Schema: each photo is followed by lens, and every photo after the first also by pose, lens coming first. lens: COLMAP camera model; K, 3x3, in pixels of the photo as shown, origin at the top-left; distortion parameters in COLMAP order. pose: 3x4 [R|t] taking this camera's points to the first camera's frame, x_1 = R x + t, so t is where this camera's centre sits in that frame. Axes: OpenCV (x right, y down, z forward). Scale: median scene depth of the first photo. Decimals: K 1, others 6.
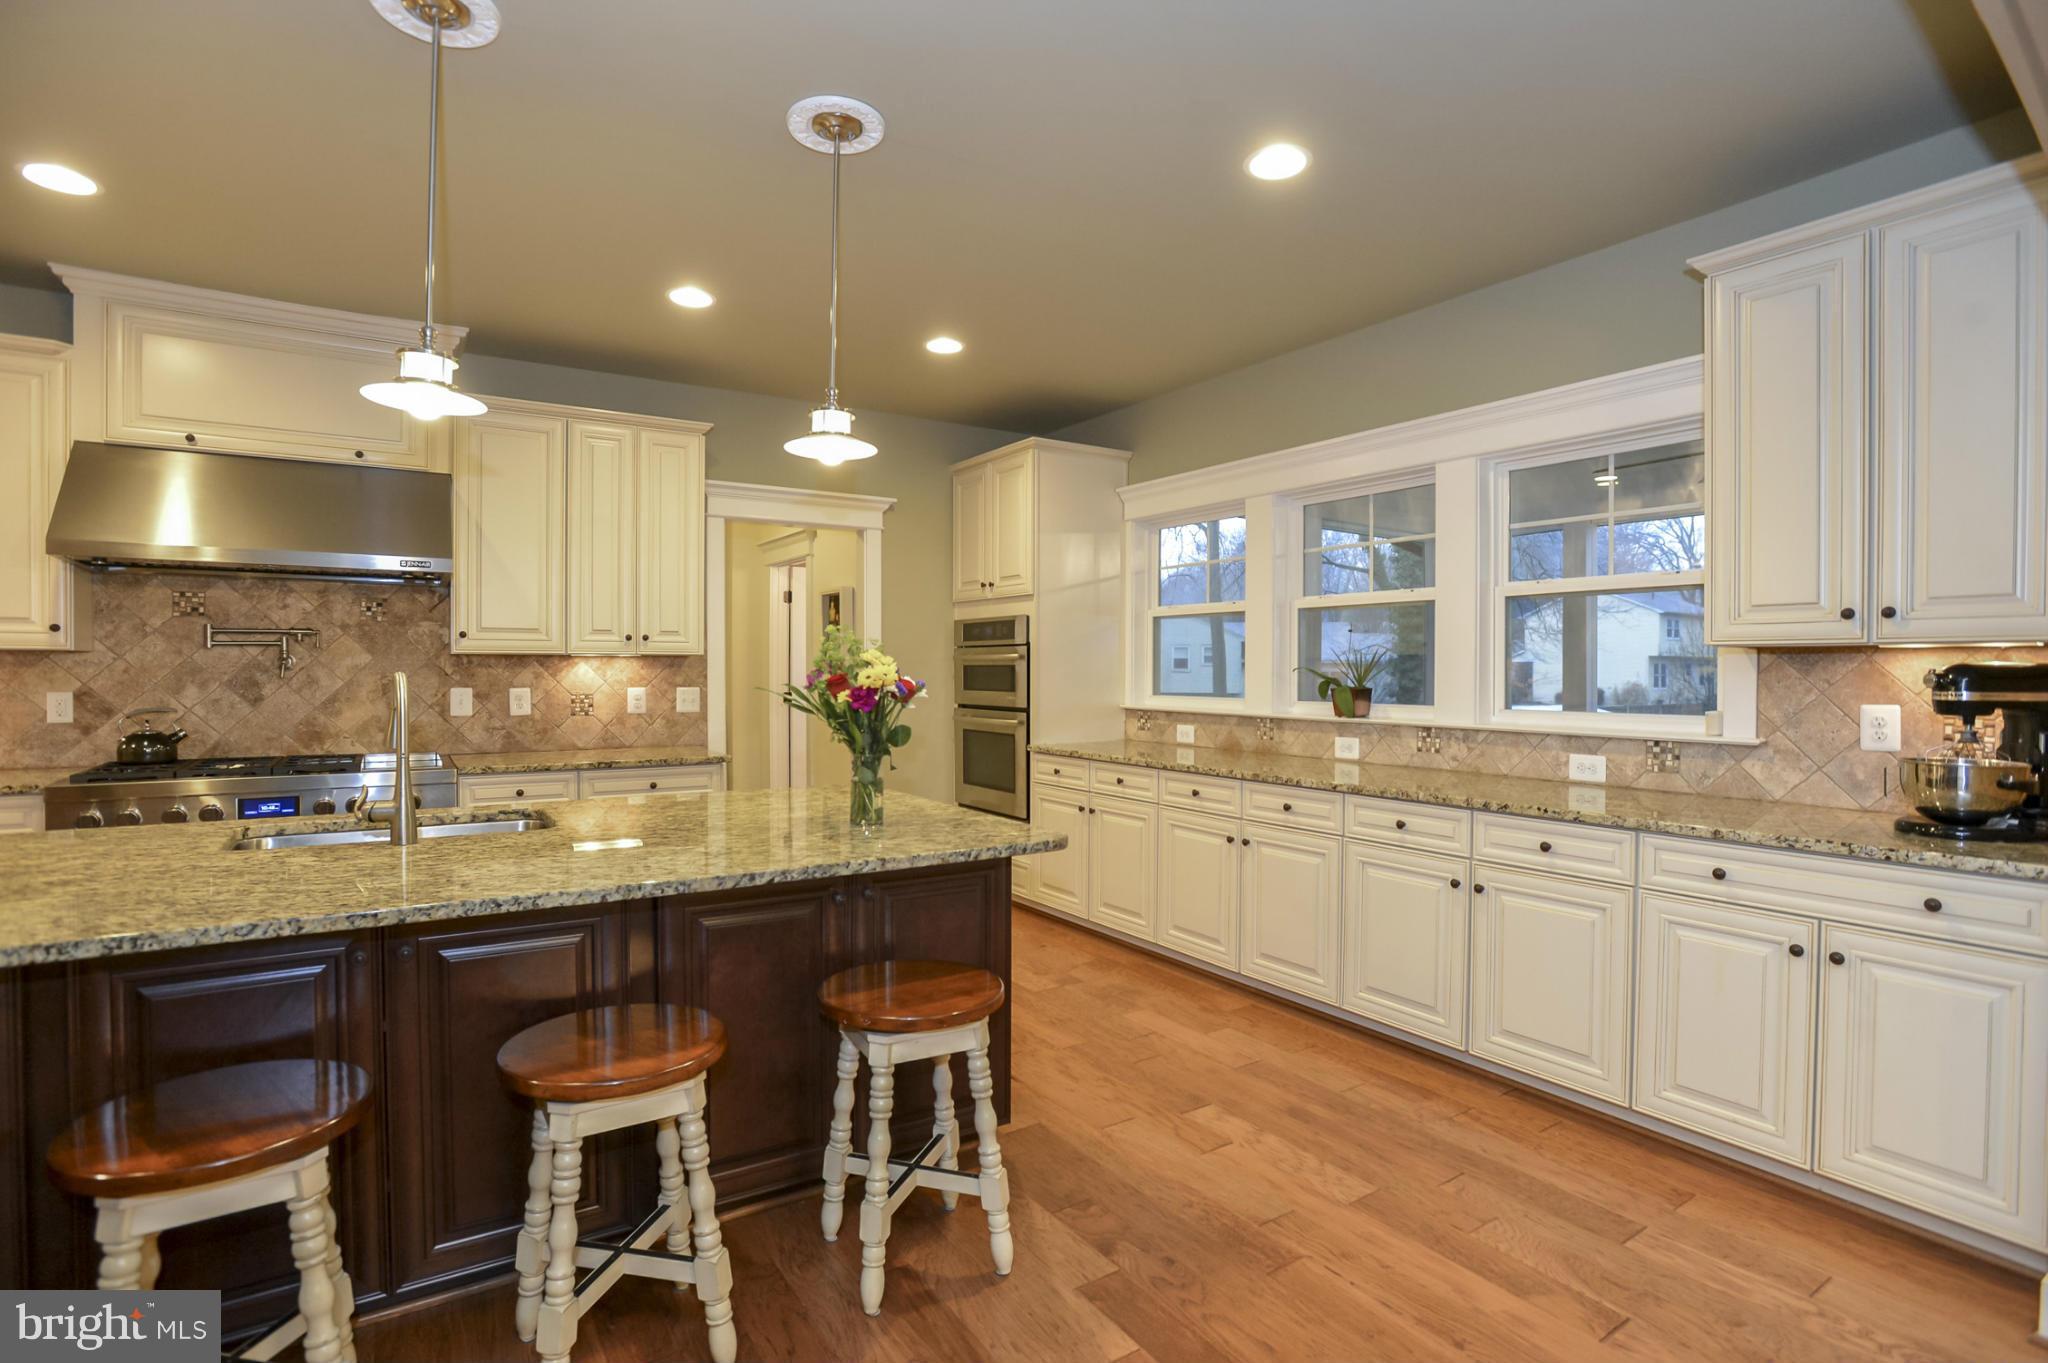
lens RADIAL K [[1000.7, 0, 1020.9], [0, 1000.7, 676.0], [0, 0, 1]] dist [-0.026611, 0.006319]
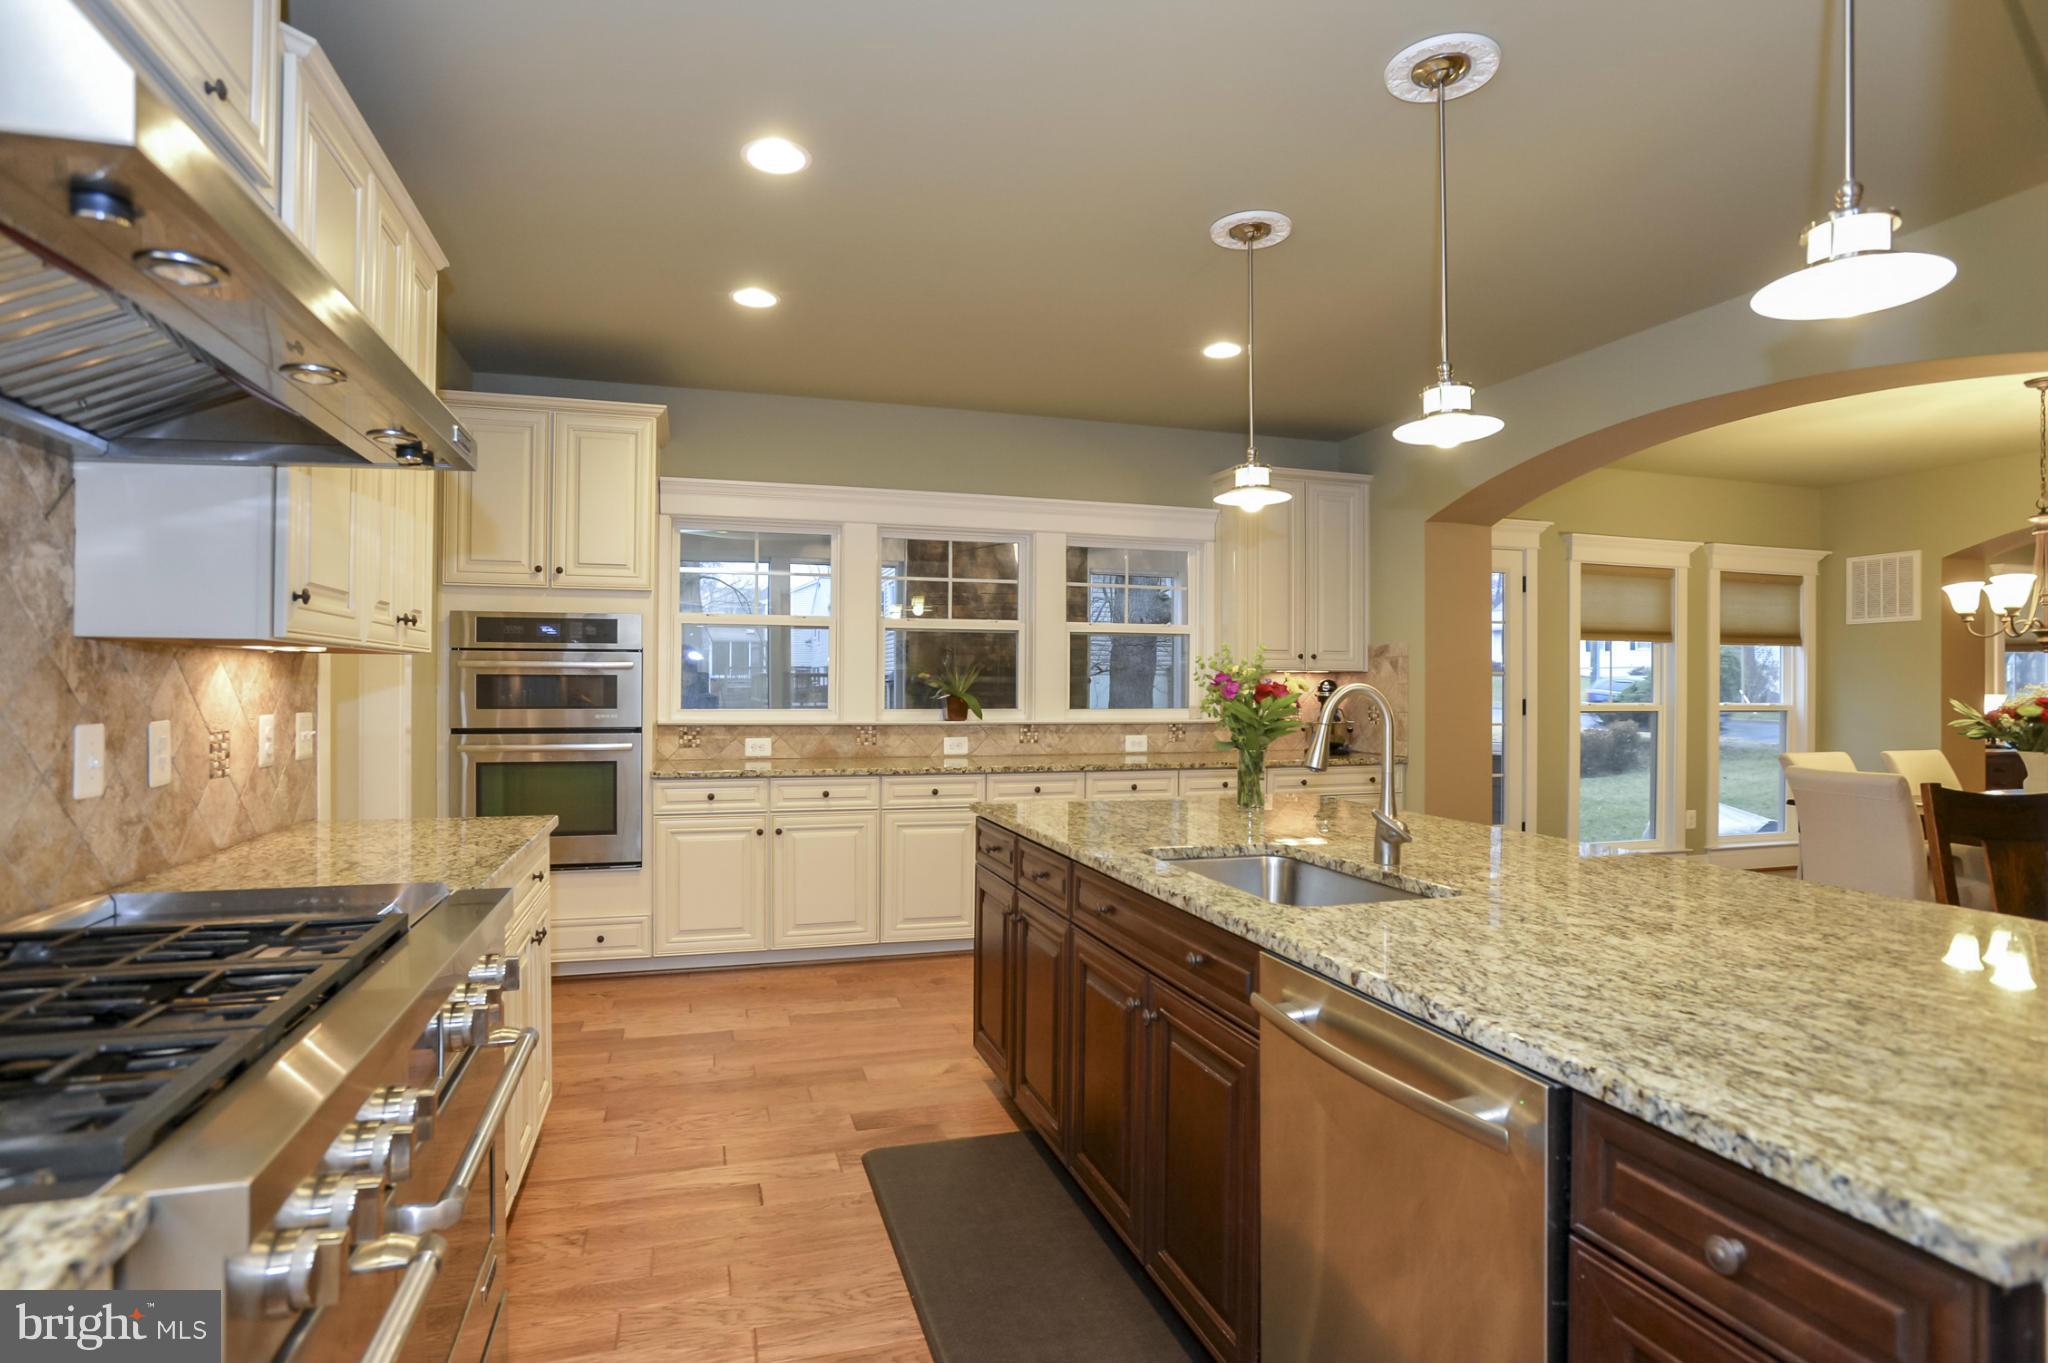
lens RADIAL K [[1039.4, 0, 1034.5], [0, 1039.4, 664.4], [0, 0, 1]] dist [-0.001751, 0.000702]
pose [[0.264991, 0.018782, 0.964068, -0.944925], [0.002540, 0.999793, -0.020176, -0.002641], [-0.964247, 0.007795, 0.264889, 0.595097]]
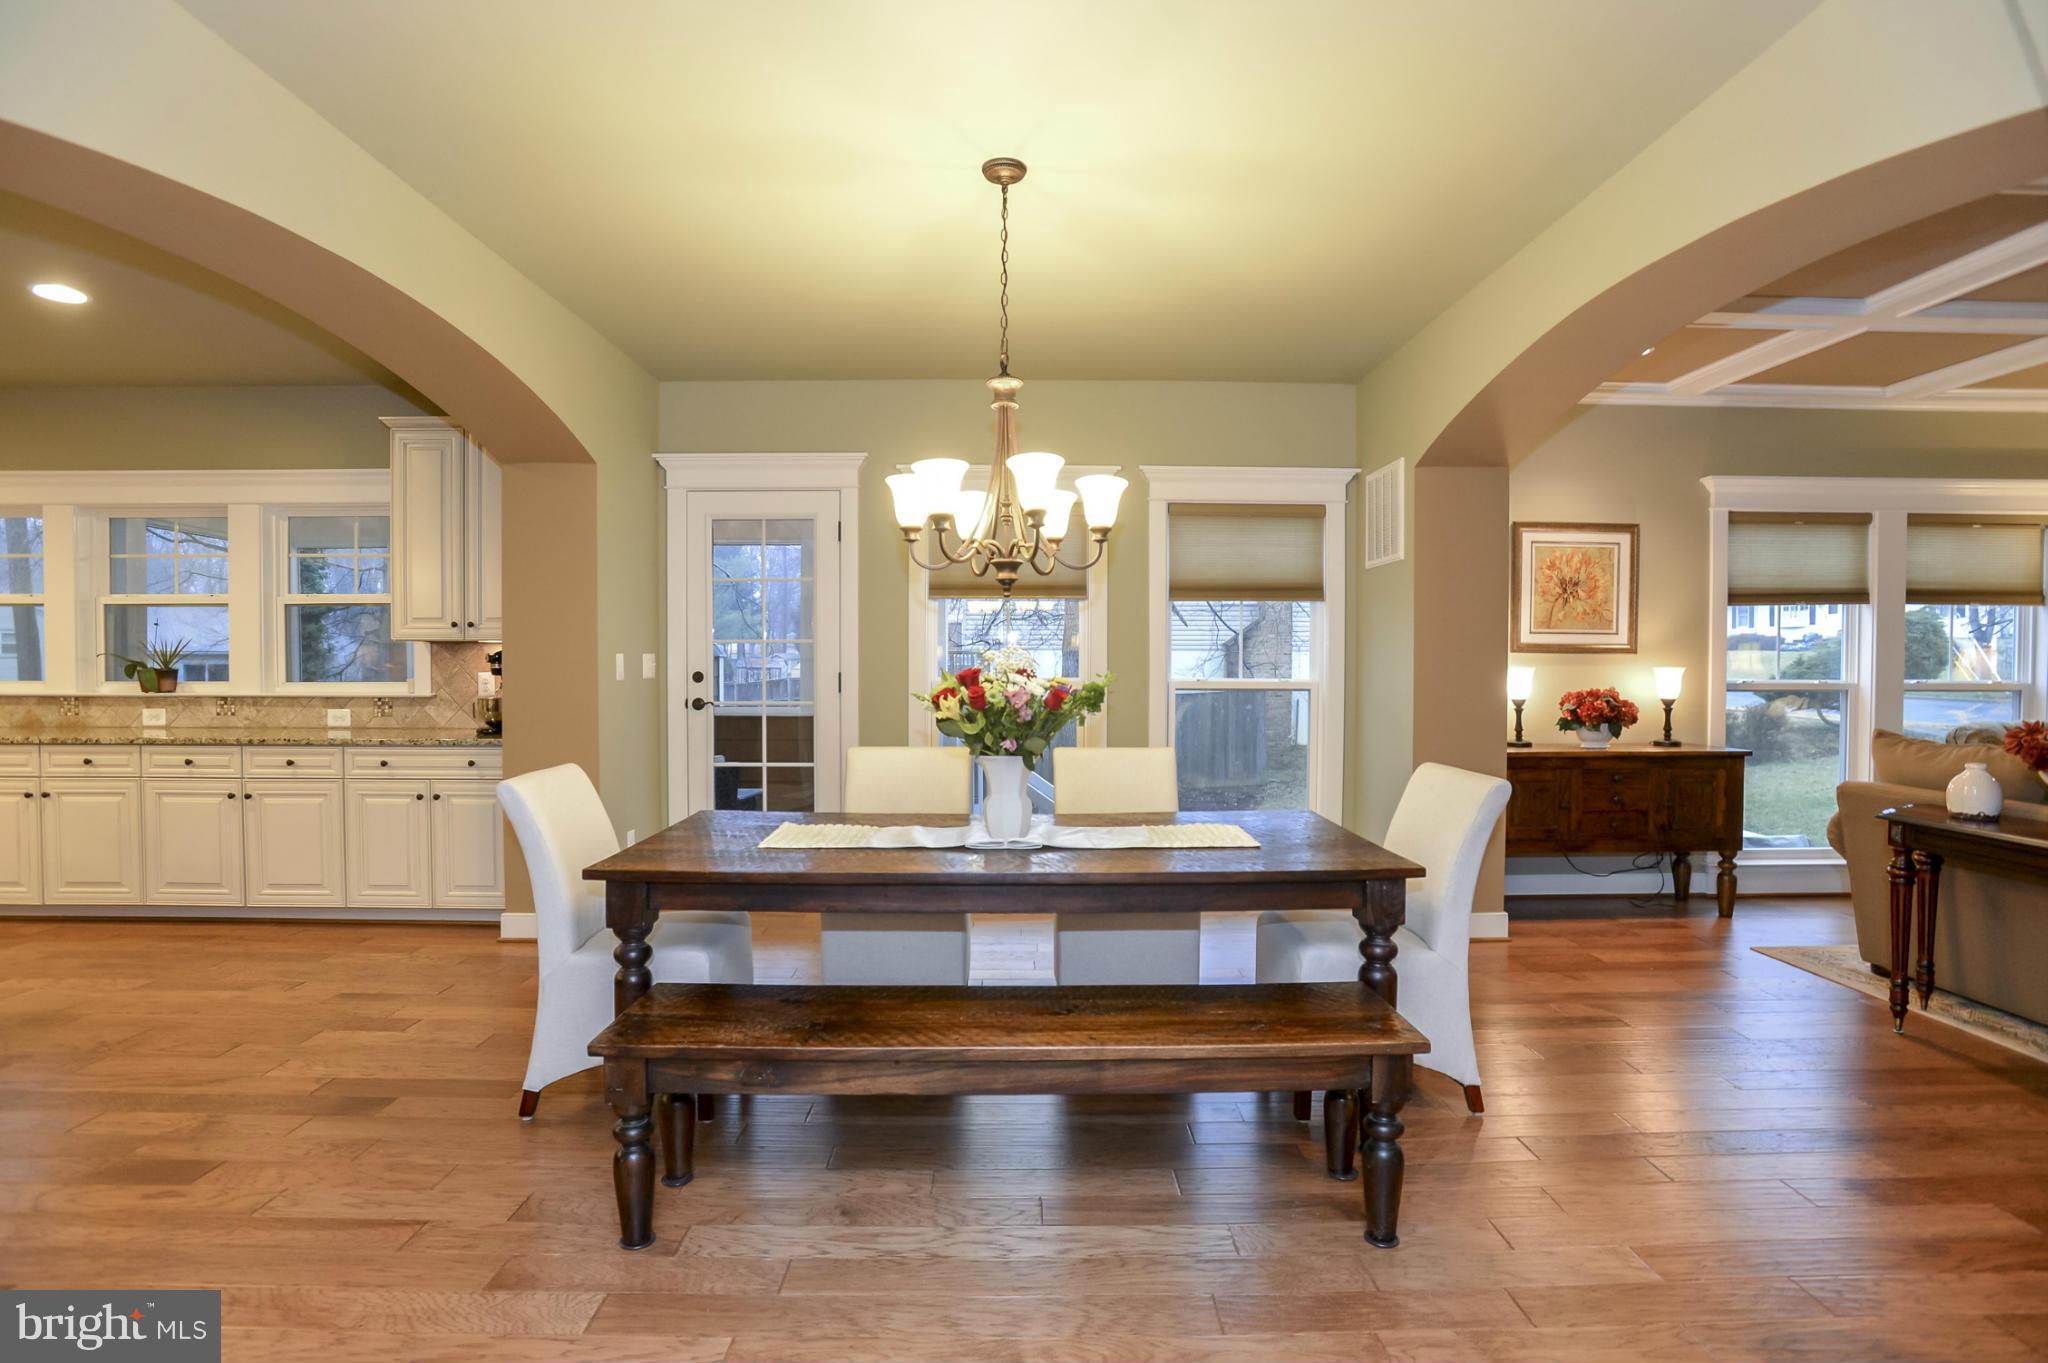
lens RADIAL K [[1000.7, 0, 1030.2], [0, 1000.7, 685.7], [0, 0, 1]] dist [-0.026611, 0.006319]
pose [[0.547481, -0.020583, 0.836565, -0.109844], [0.005888, 0.999767, 0.020745, 0.014196], [-0.836797, -0.006432, 0.547475, -0.631643]]
